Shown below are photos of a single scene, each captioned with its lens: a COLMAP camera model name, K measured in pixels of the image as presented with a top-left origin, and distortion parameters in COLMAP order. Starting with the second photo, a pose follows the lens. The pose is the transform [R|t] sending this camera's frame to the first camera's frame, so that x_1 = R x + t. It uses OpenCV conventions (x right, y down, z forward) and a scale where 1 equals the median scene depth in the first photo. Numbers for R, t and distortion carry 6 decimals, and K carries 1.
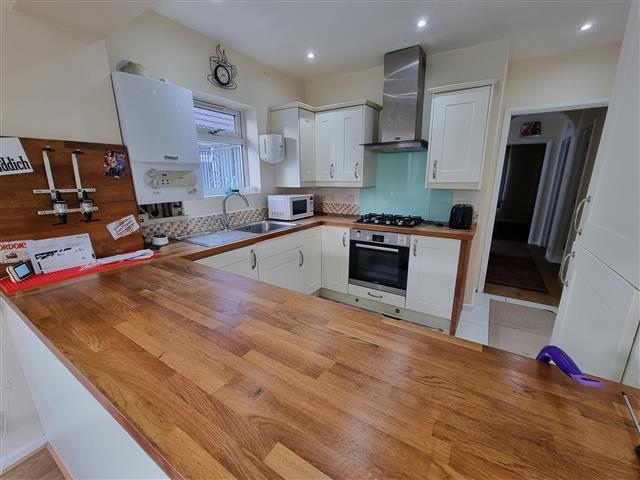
lens RADIAL K [[265.9, 0, 321.3], [0, 265.9, 240.0], [0, 0, 1]] dist [-0.003753, -0.000517]
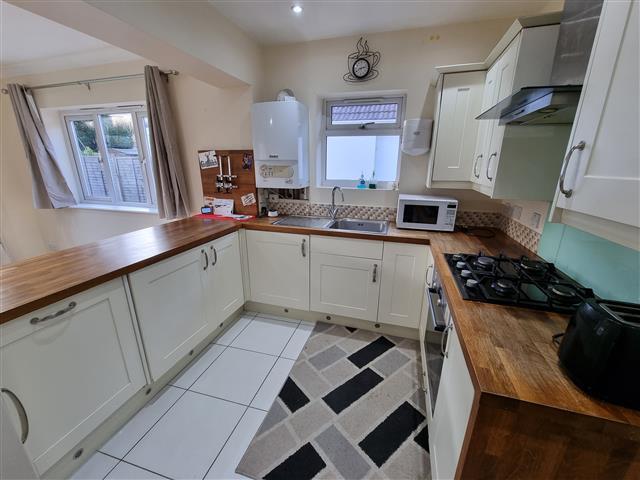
lens RADIAL K [[265.9, 0, 322.2], [0, 265.9, 243.1], [0, 0, 1]] dist [-0.003753, -0.000517]
pose [[0.278273, 0.283137, -0.917822, 0.908853], [-0.233354, 0.946864, 0.221346, -0.244705], [0.931724, 0.152583, 0.329558, 0.837775]]
